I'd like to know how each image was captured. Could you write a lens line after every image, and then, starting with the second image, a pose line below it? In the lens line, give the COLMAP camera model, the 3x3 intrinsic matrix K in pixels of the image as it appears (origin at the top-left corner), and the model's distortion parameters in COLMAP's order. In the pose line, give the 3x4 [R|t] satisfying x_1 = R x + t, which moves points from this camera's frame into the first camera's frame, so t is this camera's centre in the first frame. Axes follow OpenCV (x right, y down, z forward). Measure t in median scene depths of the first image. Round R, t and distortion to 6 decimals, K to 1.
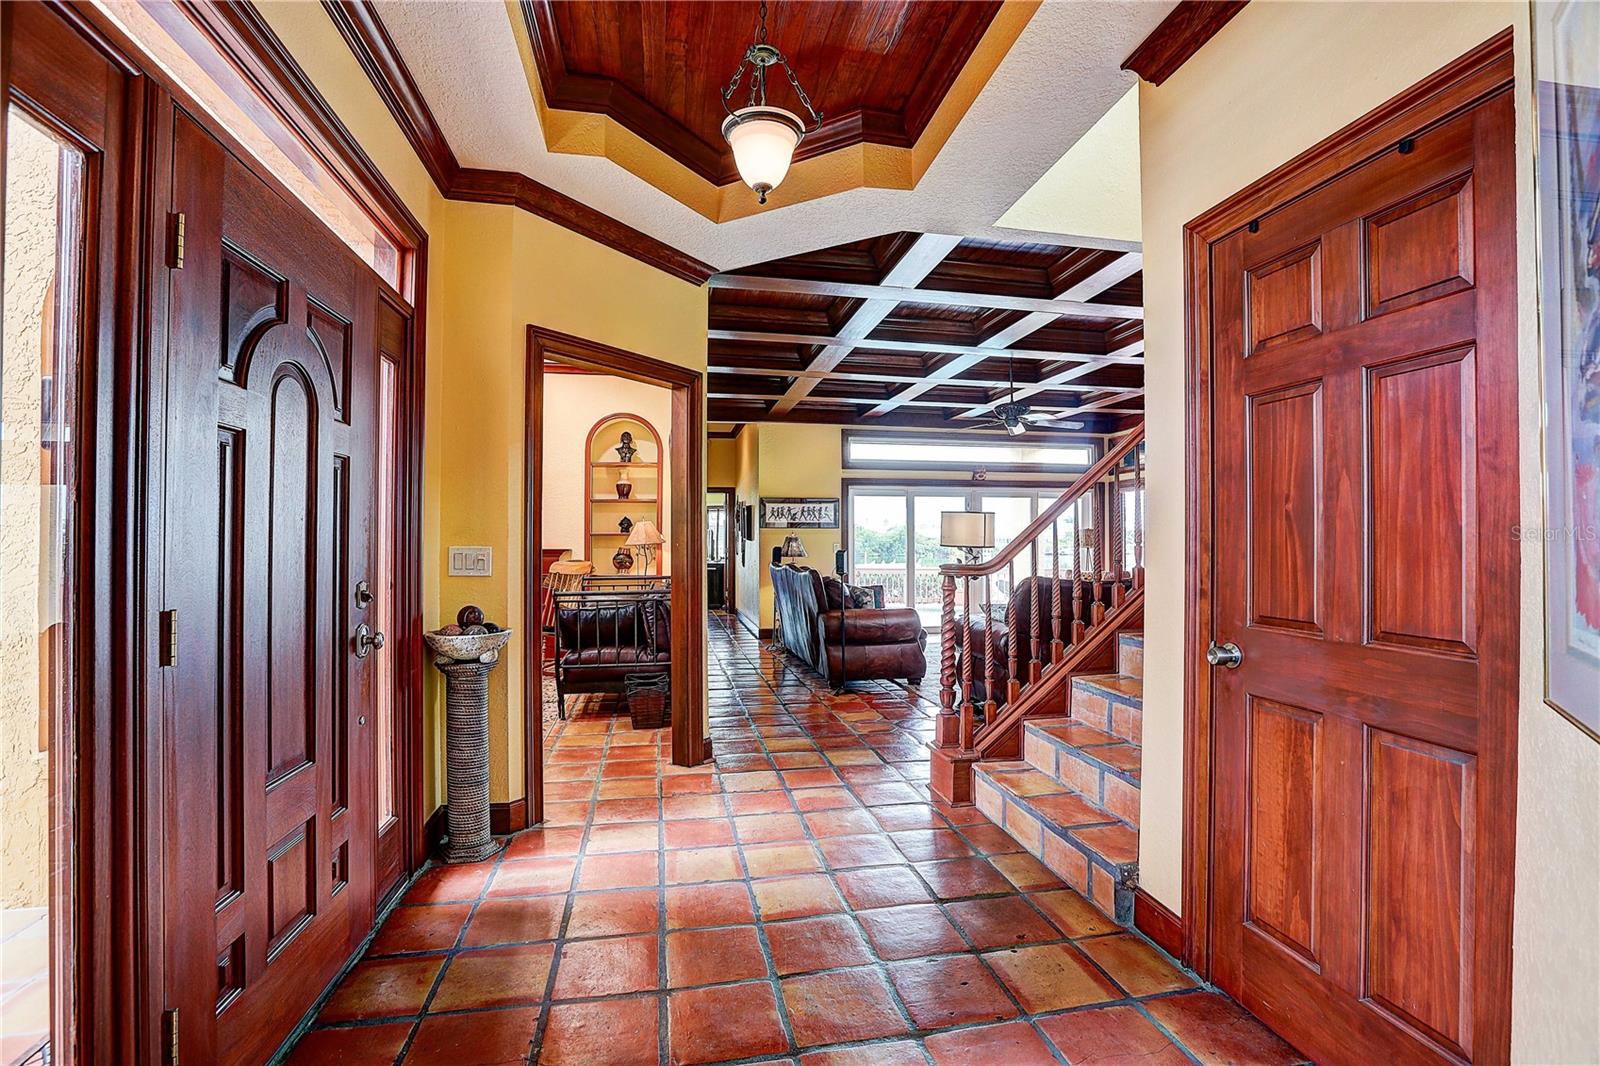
lens RADIAL K [[729.2, 0, 805.9], [0, 729.2, 533.8], [0, 0, 1]] dist [-0.045854, 0.015024]
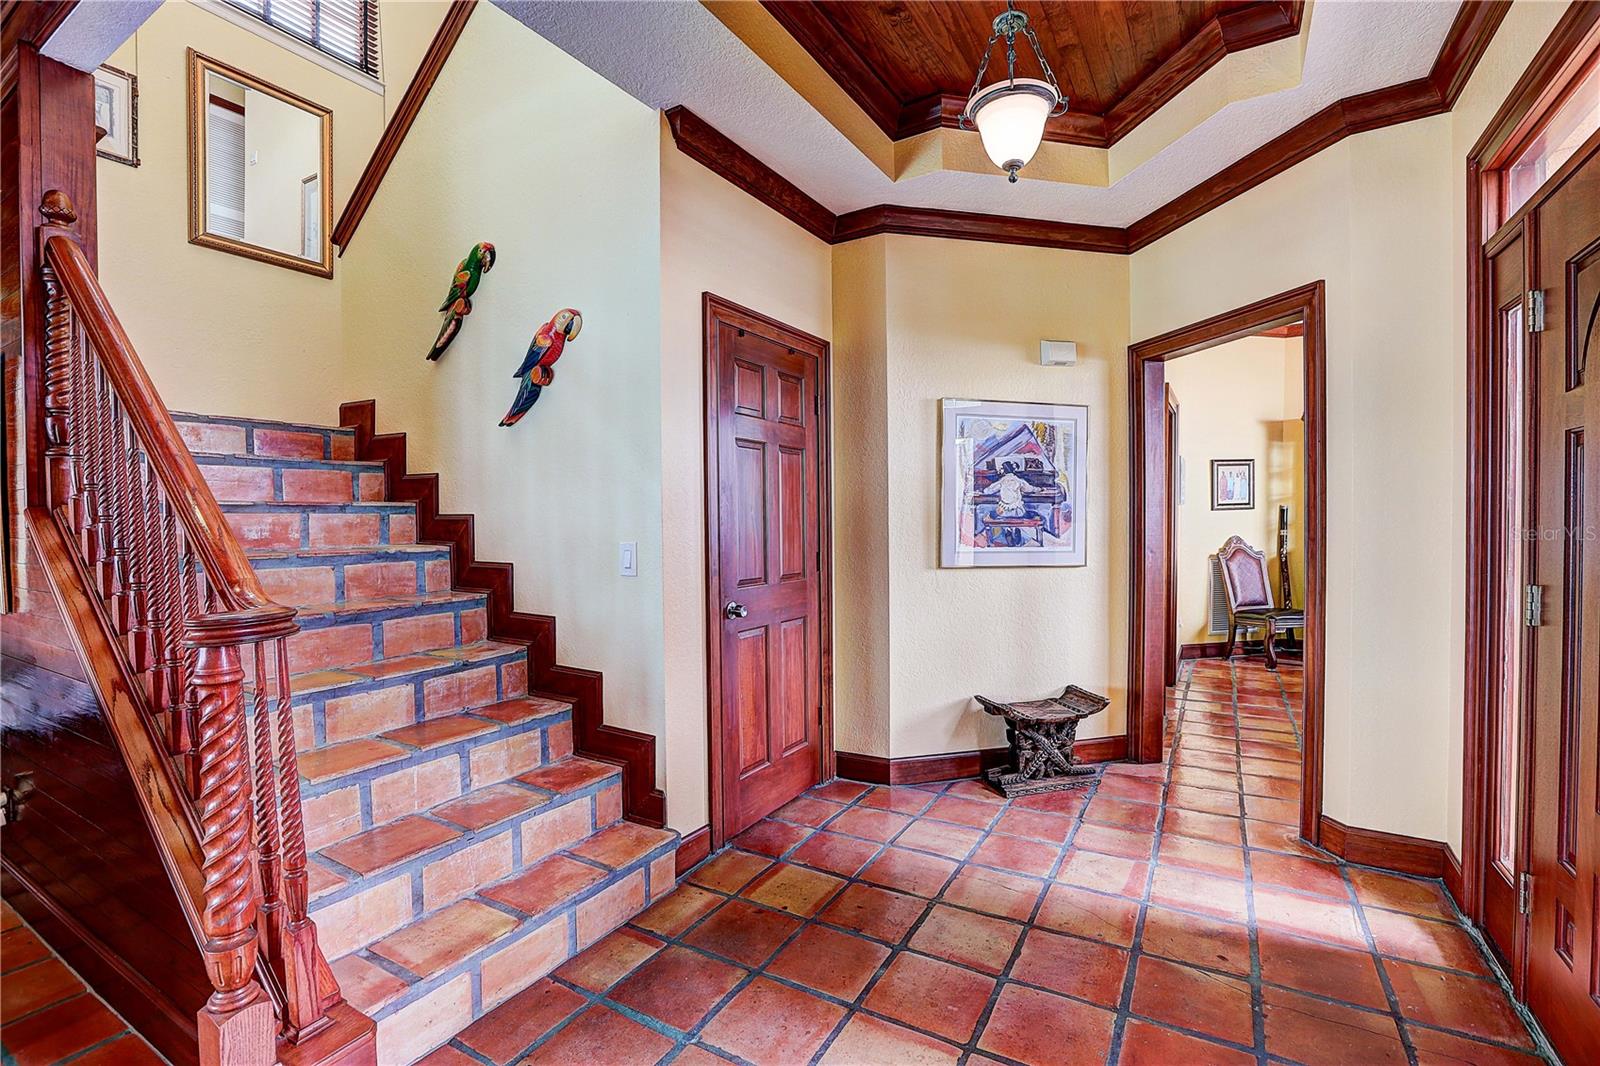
lens RADIAL K [[729.2, 0, 801.2], [0, 729.2, 533.8], [0, 0, 1]] dist [-0.045854, 0.015024]
pose [[-0.743346, -0.011303, 0.668812, -0.298797], [0.000841, 0.999841, 0.017832, -0.009668], [-0.668907, 0.013818, -0.743218, 1.153217]]
